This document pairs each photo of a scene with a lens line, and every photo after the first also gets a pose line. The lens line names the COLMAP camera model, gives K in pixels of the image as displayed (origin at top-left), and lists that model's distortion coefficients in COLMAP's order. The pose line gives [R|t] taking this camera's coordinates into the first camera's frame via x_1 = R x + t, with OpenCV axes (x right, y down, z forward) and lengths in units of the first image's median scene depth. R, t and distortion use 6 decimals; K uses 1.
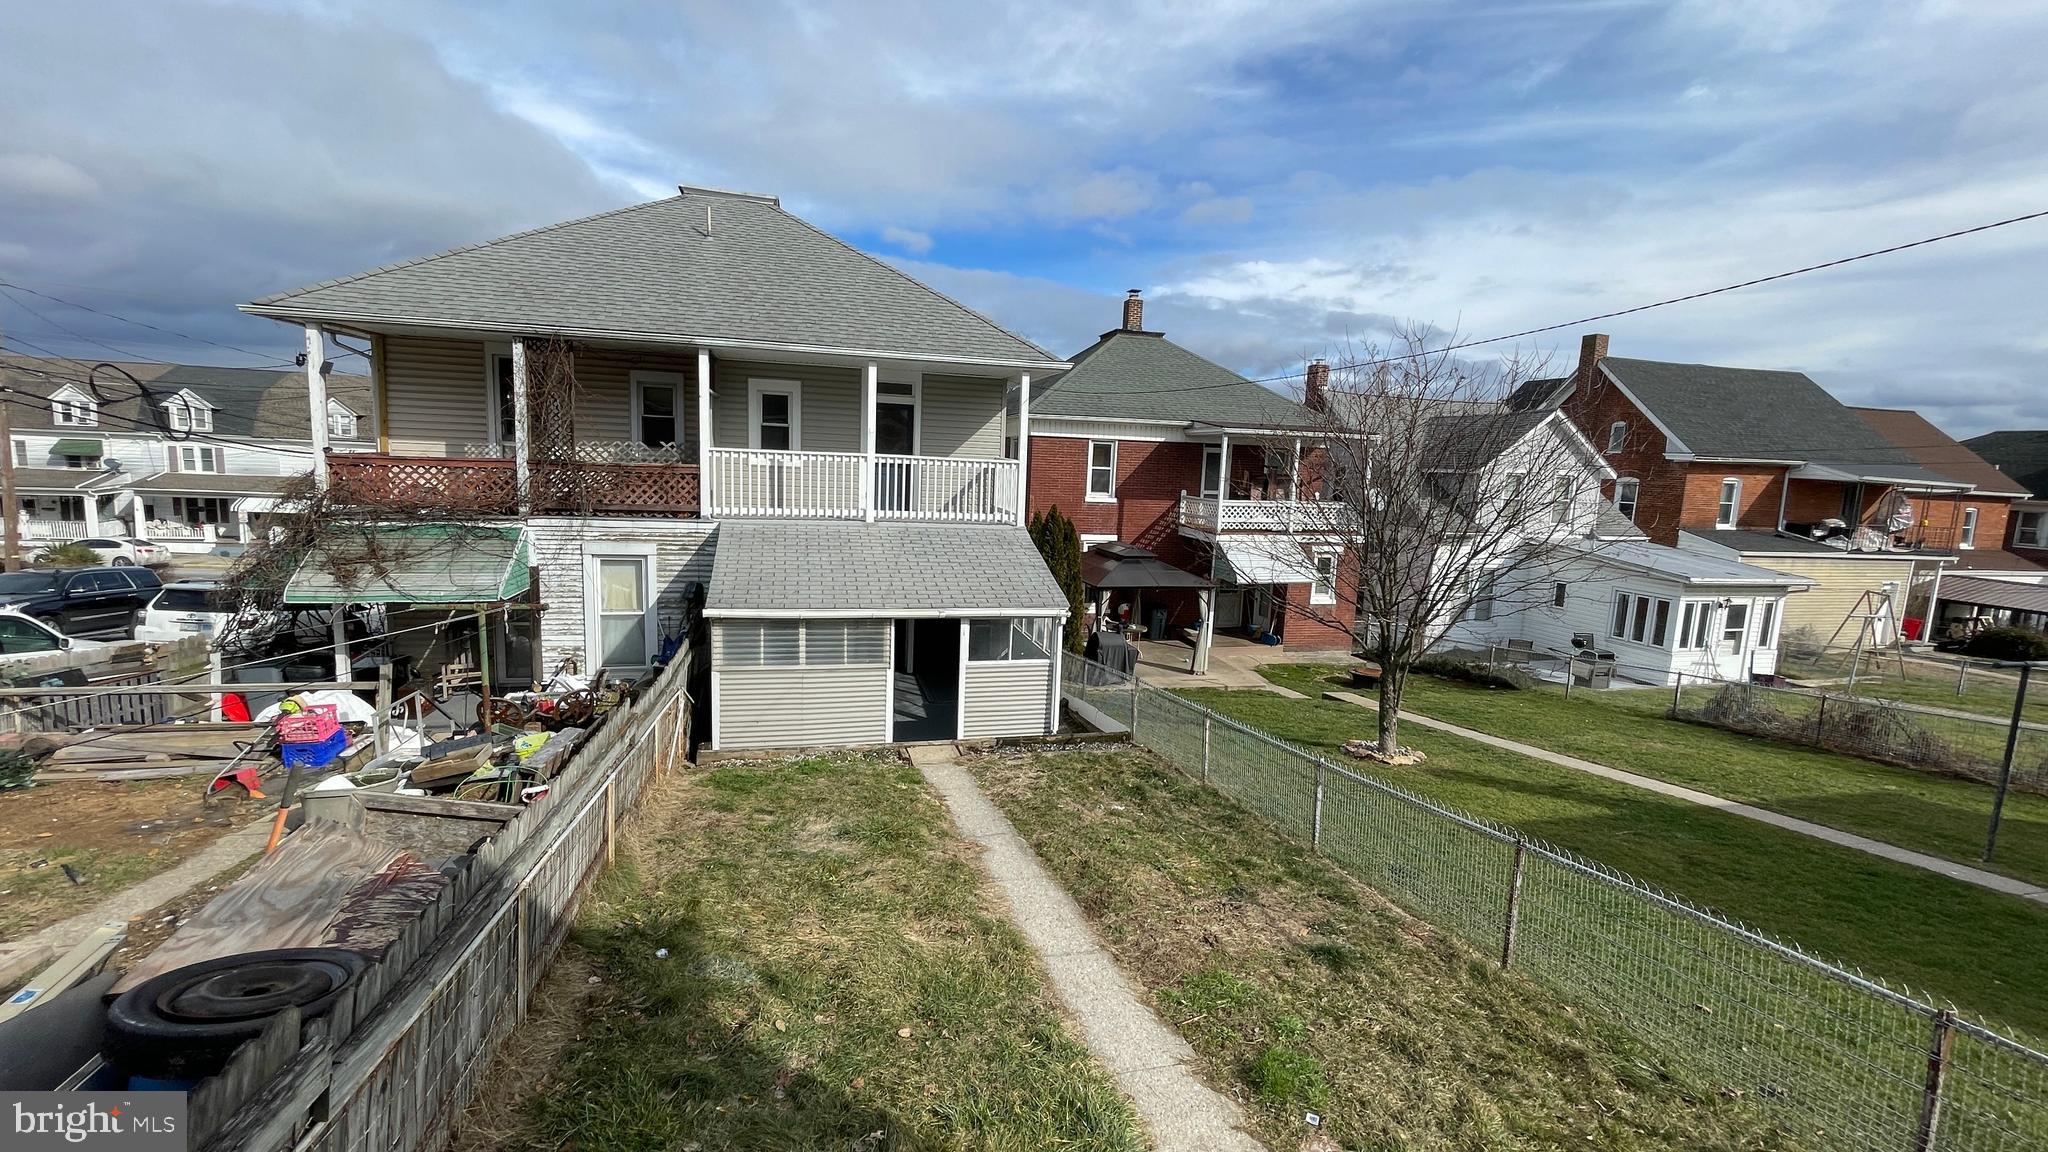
lens RADIAL K [[826.7, 0, 1018.3], [0, 826.7, 578.9], [0, 0, 1]] dist [-0.002124, -0.000062]
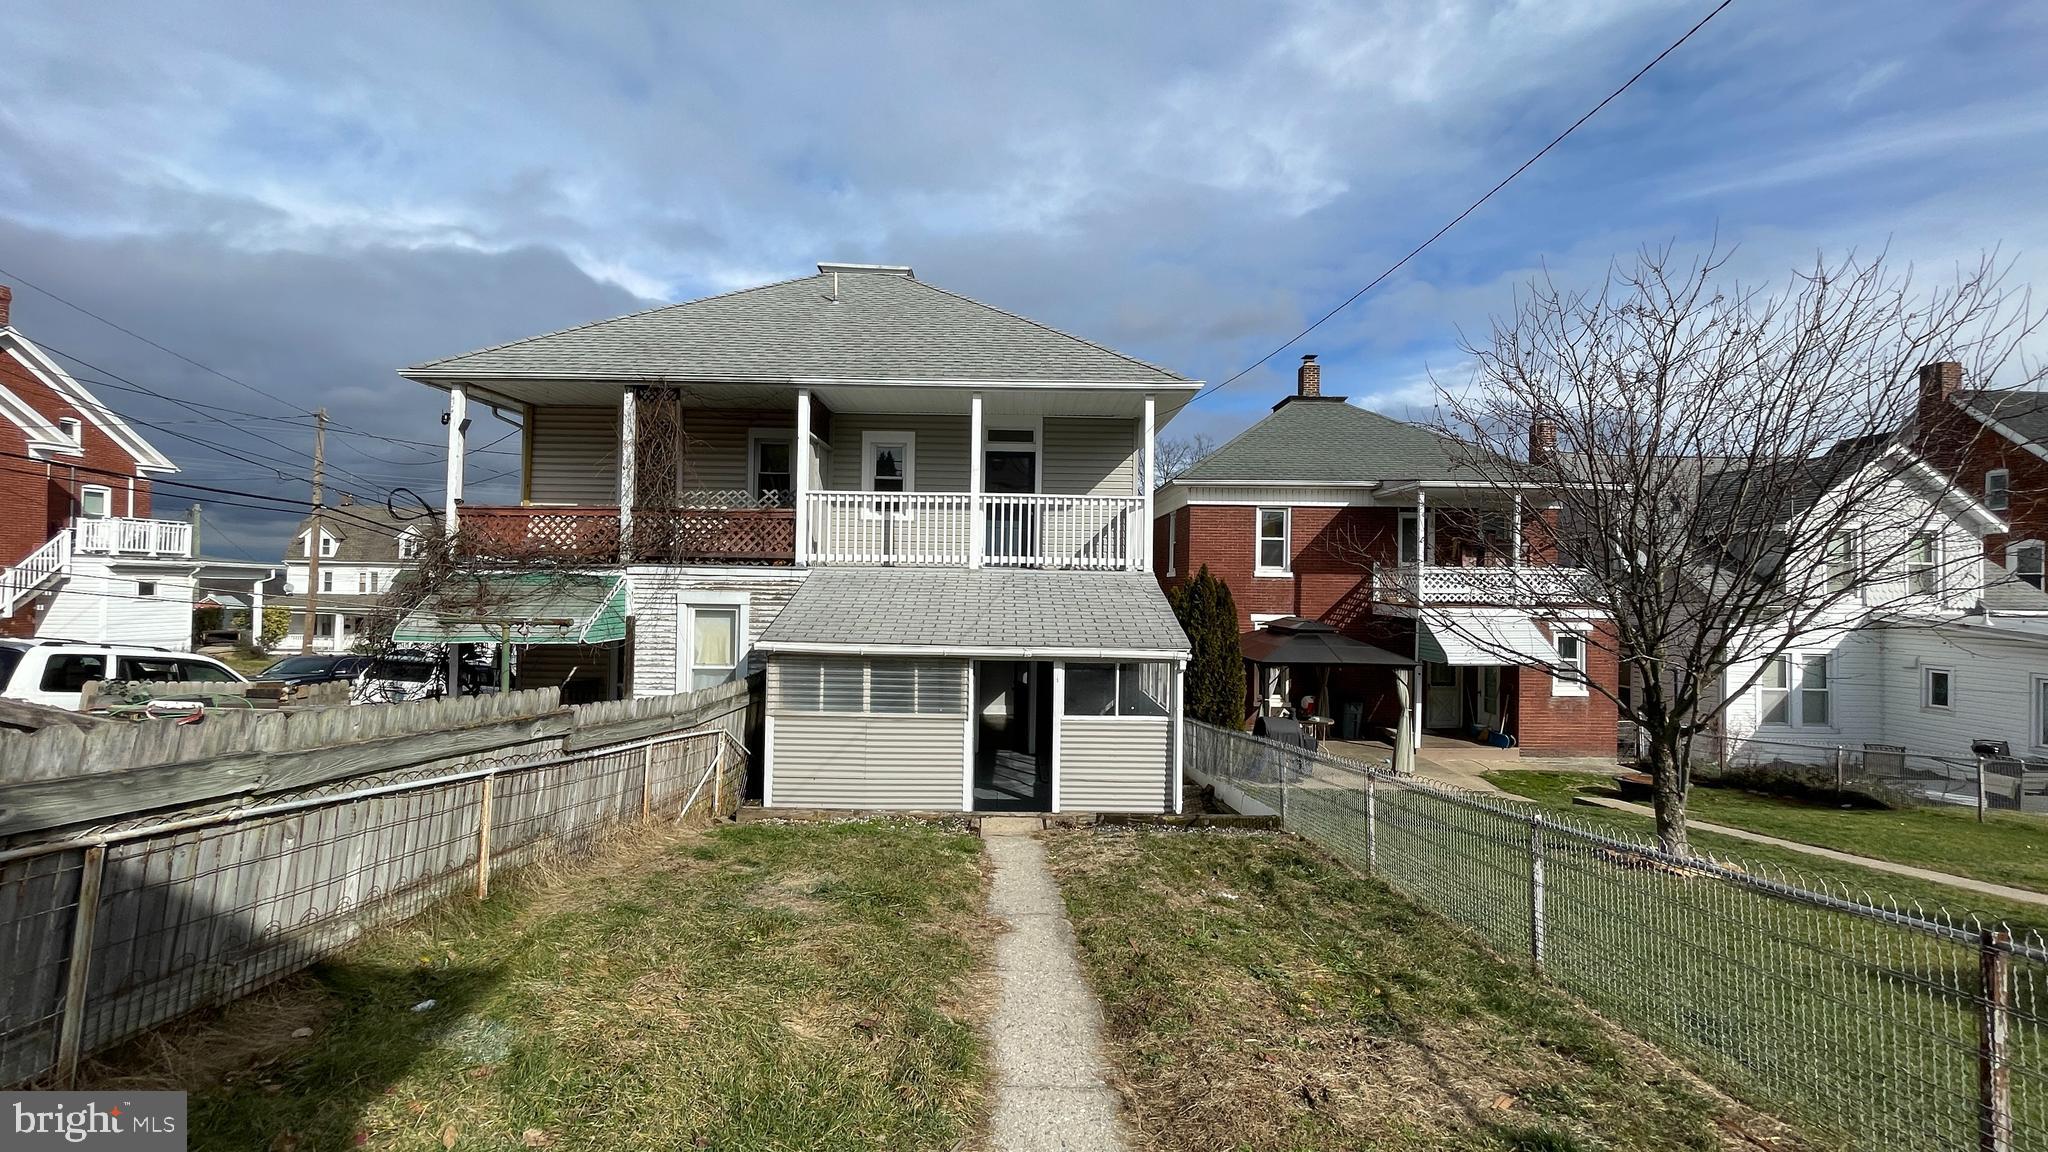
lens RADIAL K [[826.7, 0, 1018.3], [0, 826.7, 578.9], [0, 0, 1]] dist [-0.002124, -0.000062]
pose [[0.970048, -0.027468, -0.241355, 0.088565], [-0.010964, 0.987623, -0.156464, 0.088189], [0.242665, 0.154424, 0.957740, 0.176612]]
